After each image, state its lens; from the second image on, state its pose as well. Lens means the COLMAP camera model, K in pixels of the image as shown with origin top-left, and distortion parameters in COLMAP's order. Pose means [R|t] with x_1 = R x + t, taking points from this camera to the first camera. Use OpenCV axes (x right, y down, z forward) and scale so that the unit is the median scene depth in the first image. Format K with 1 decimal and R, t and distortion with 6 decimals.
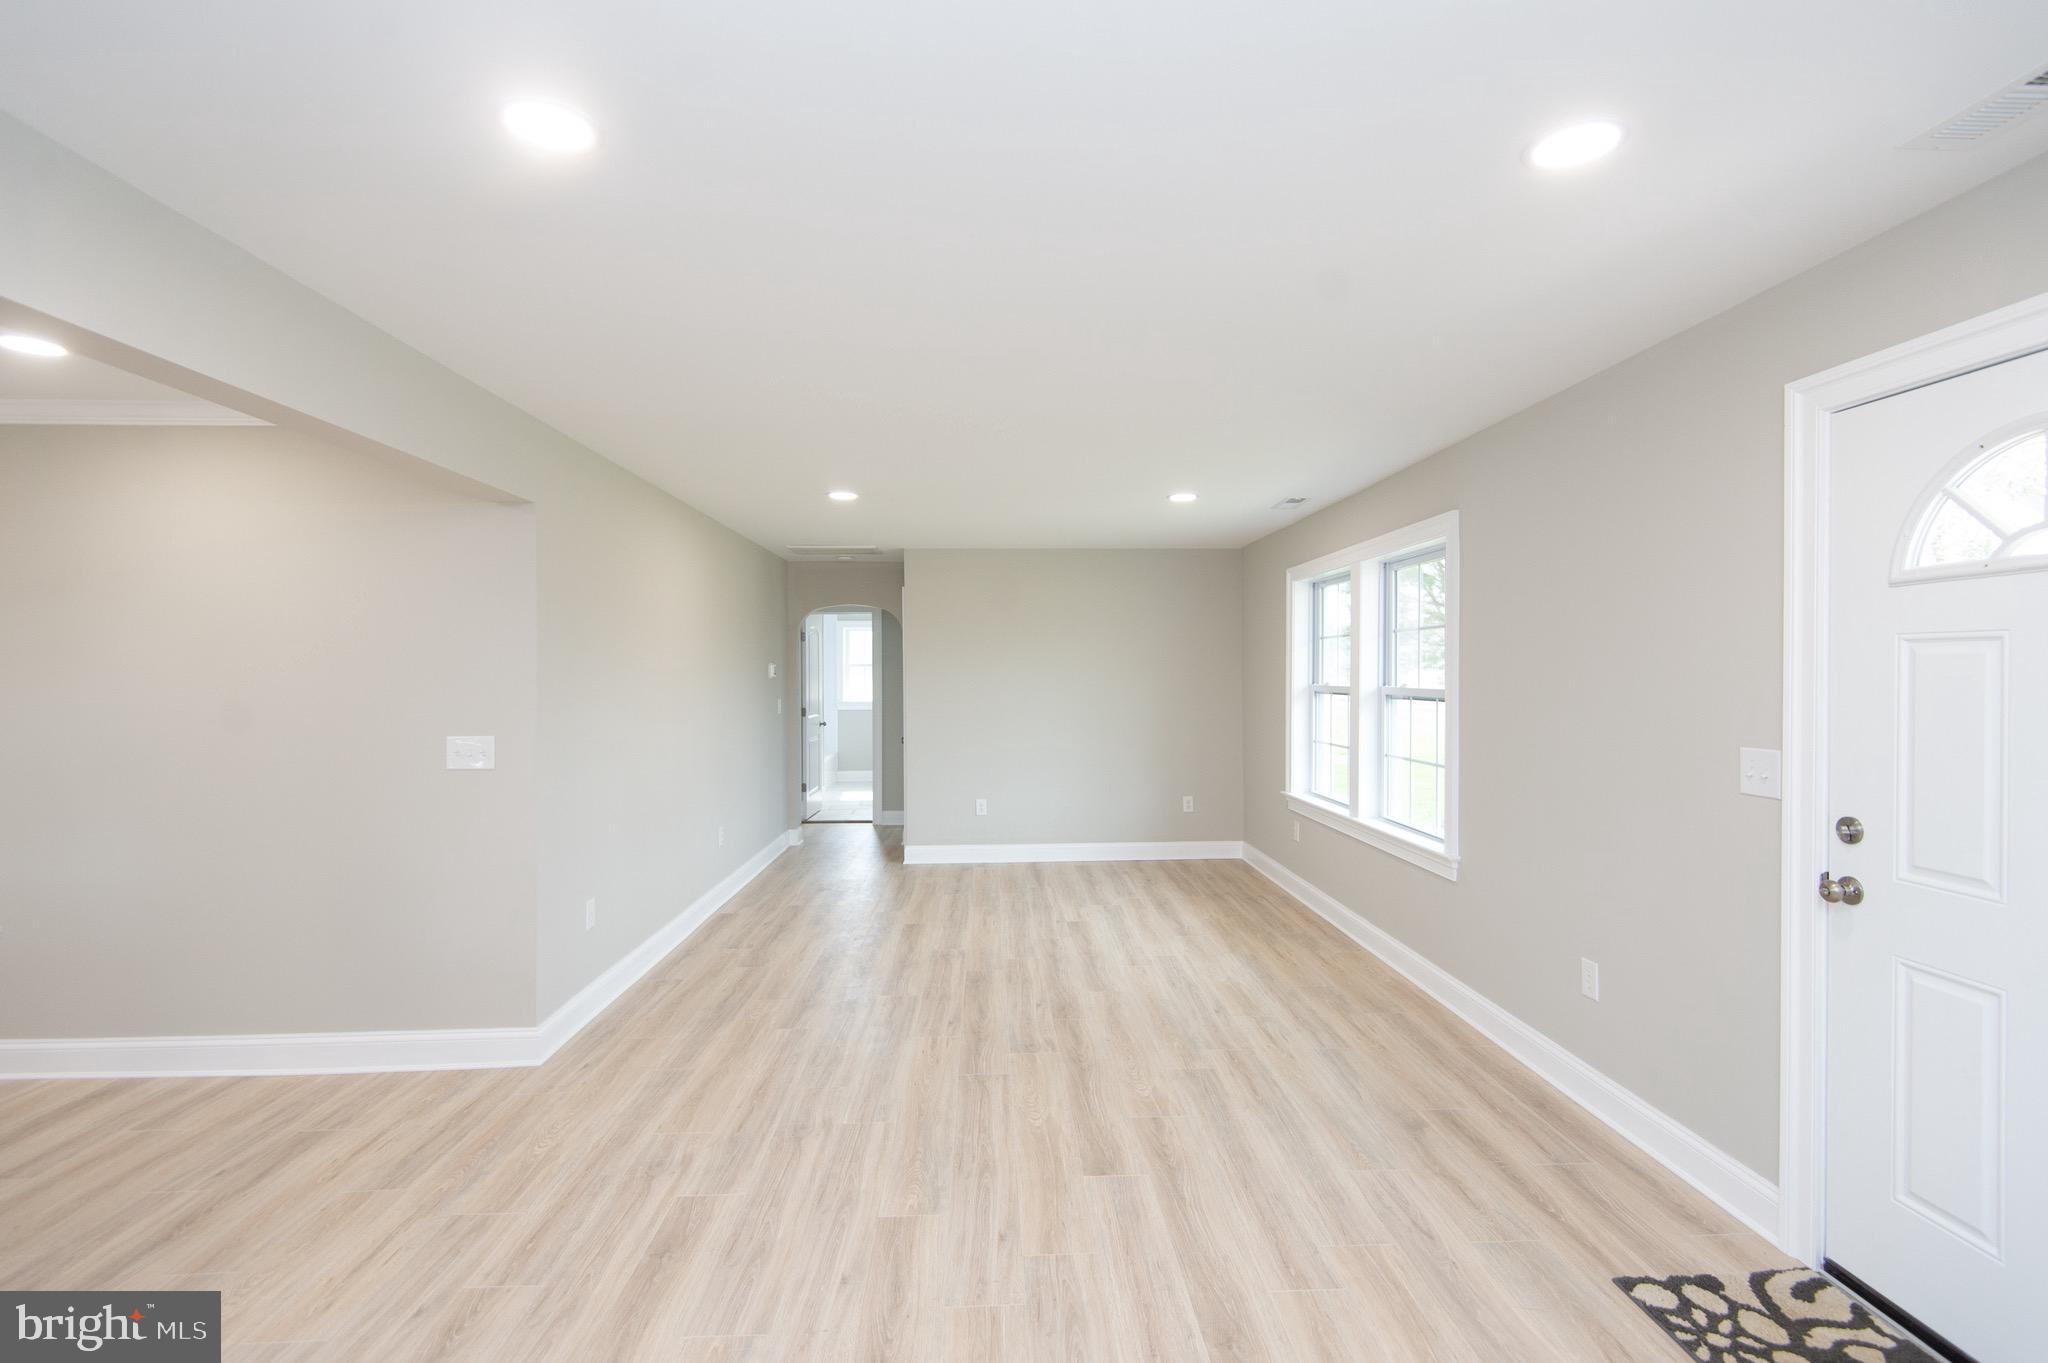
lens RADIAL K [[921.5, 0, 1025.5], [0, 921.5, 681.2], [0, 0, 1]] dist [0.042904, -0.026989]
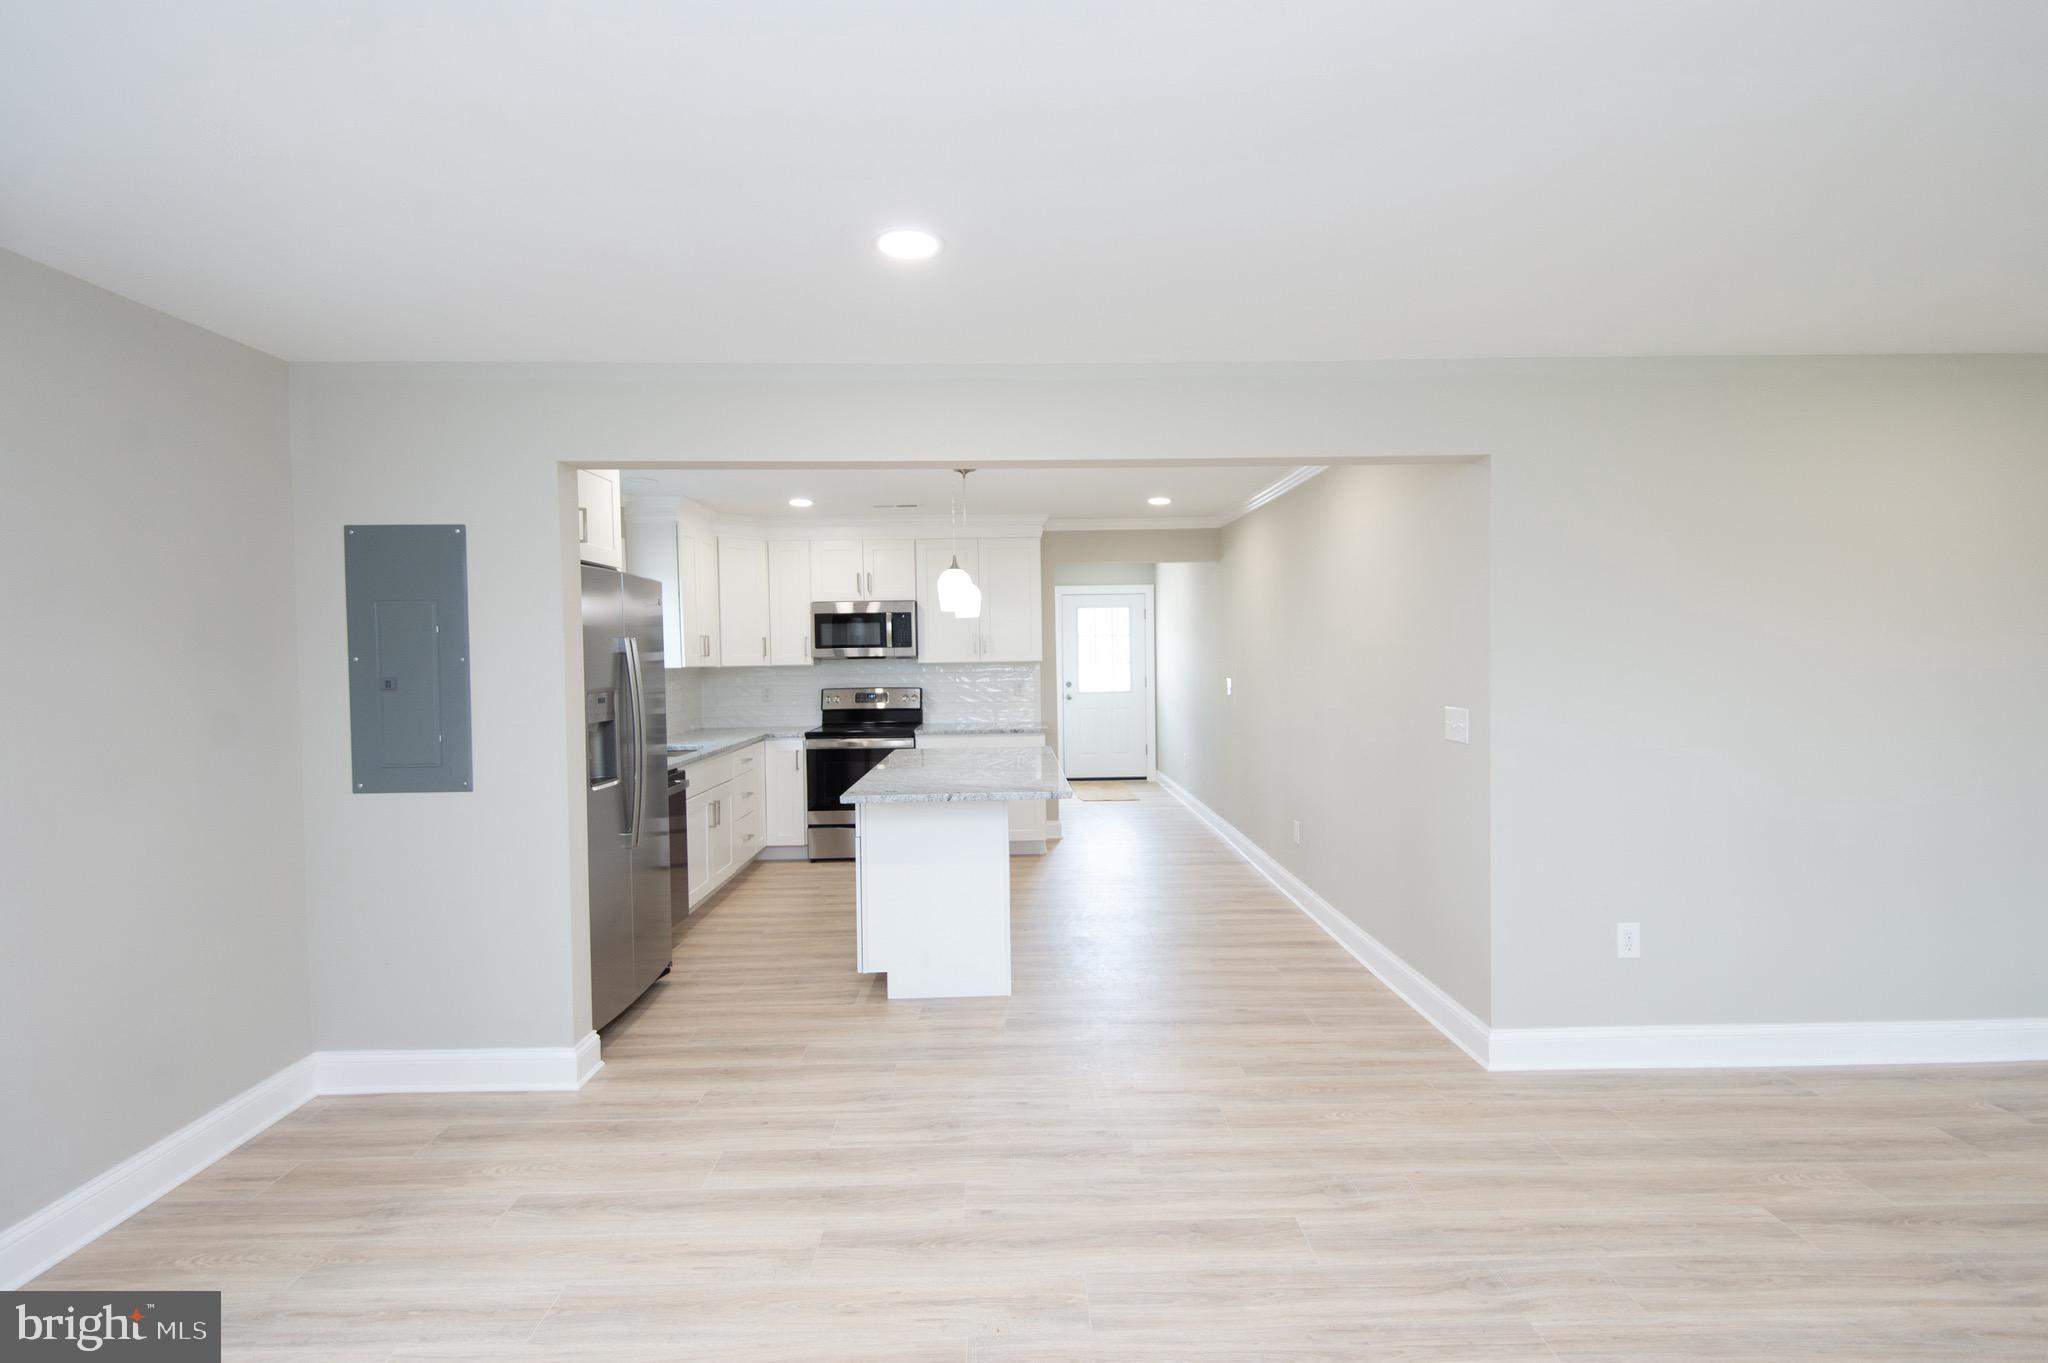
lens RADIAL K [[937.0, 0, 1025.5], [0, 937.0, 678.4], [0, 0, 1]] dist [0.044324, -0.027480]
pose [[-0.025983, 0.029534, -0.999226, 0.420987], [0.006179, 0.999549, 0.029383, -0.004087], [0.999643, -0.005411, -0.026154, 0.585064]]
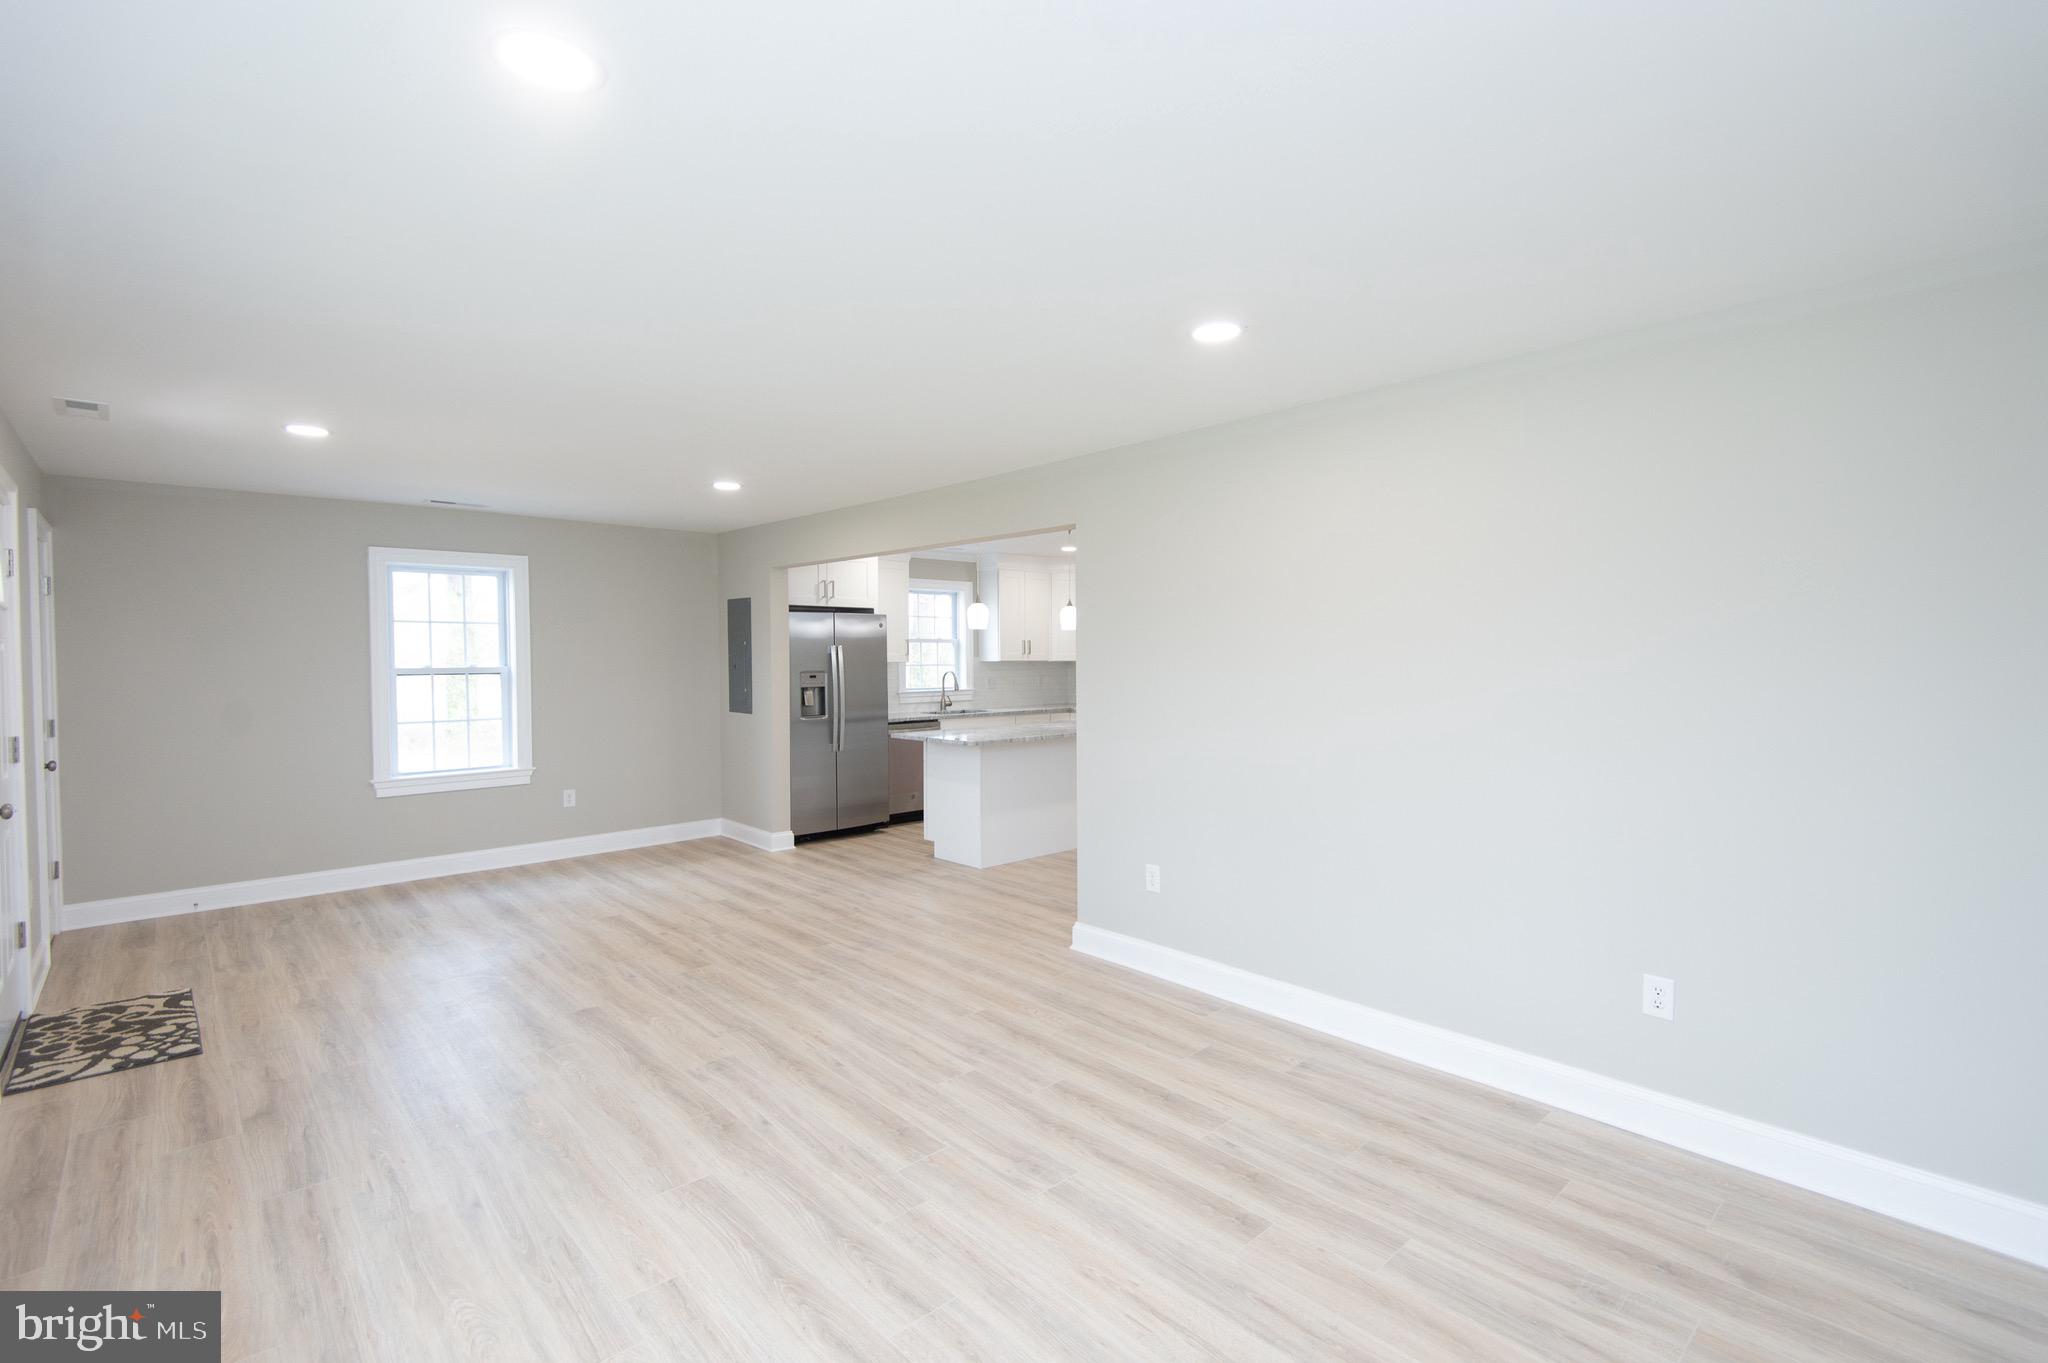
lens RADIAL K [[921.6, 0, 1022.4], [0, 921.6, 674.7], [0, 0, 1]] dist [0.029830, -0.015615]
pose [[-0.763863, 0.020276, -0.645060, 0.377178], [0.001744, 0.999568, 0.029354, -0.015984], [0.645376, 0.021298, -0.763568, 1.988882]]
